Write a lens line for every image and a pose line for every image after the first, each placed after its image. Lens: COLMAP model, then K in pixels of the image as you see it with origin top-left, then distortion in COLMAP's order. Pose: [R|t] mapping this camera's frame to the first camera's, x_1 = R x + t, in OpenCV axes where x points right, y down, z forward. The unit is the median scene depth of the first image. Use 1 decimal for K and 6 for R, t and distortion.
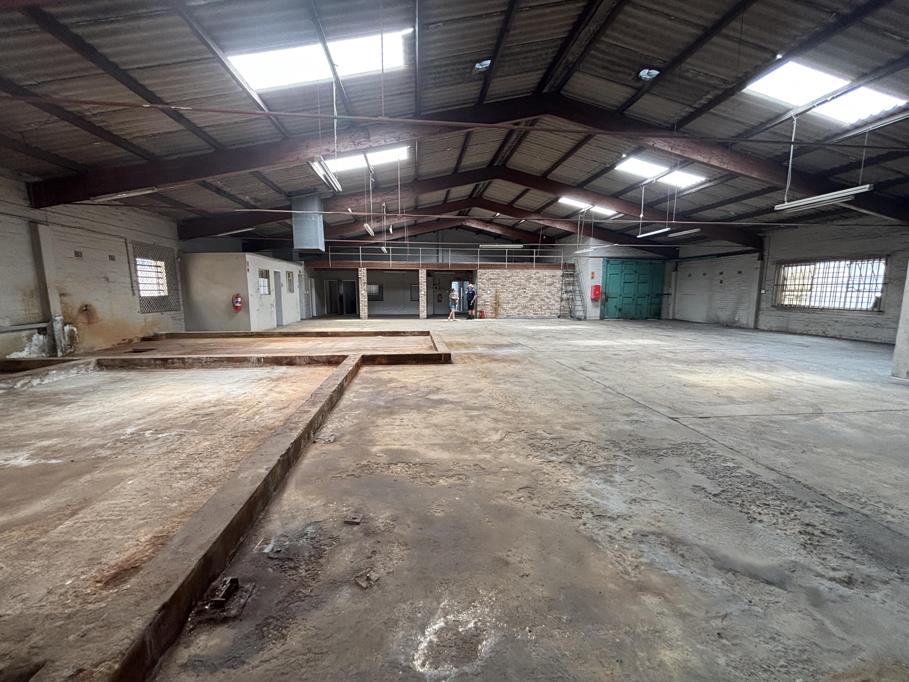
lens RADIAL K [[362.2, 0, 454.5], [0, 362.2, 341.0], [0, 0, 1]] dist [0.000588, 0.000087]
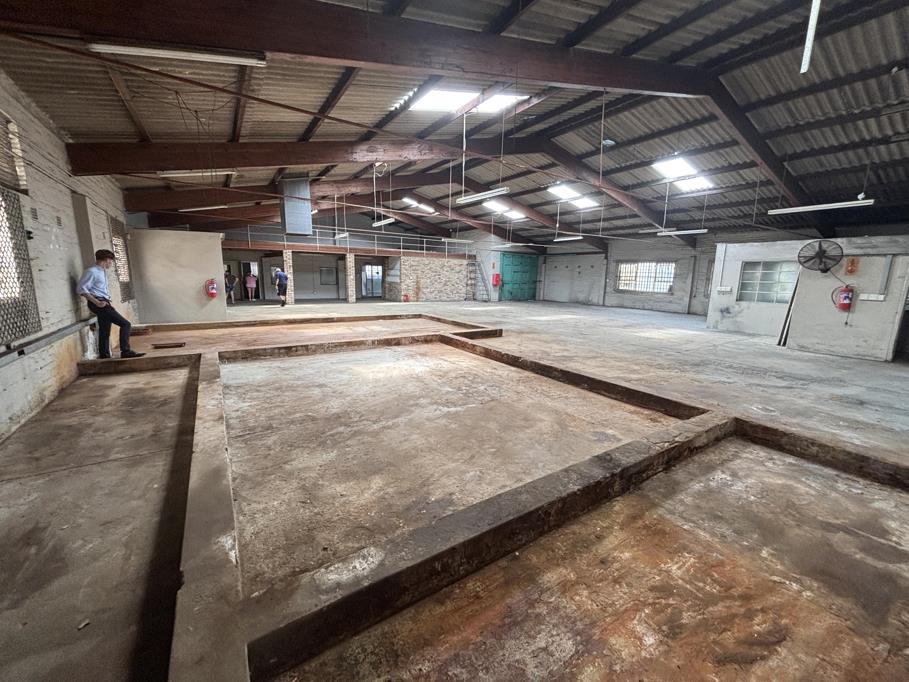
lens RADIAL K [[362.2, 0, 454.5], [0, 362.2, 341.0], [0, 0, 1]] dist [0.000588, 0.000087]
pose [[0.889216, -0.066652, 0.452607, -0.307535], [0.045096, 0.997282, 0.058265, -0.002218], [-0.455260, -0.031399, 0.889805, -0.041922]]
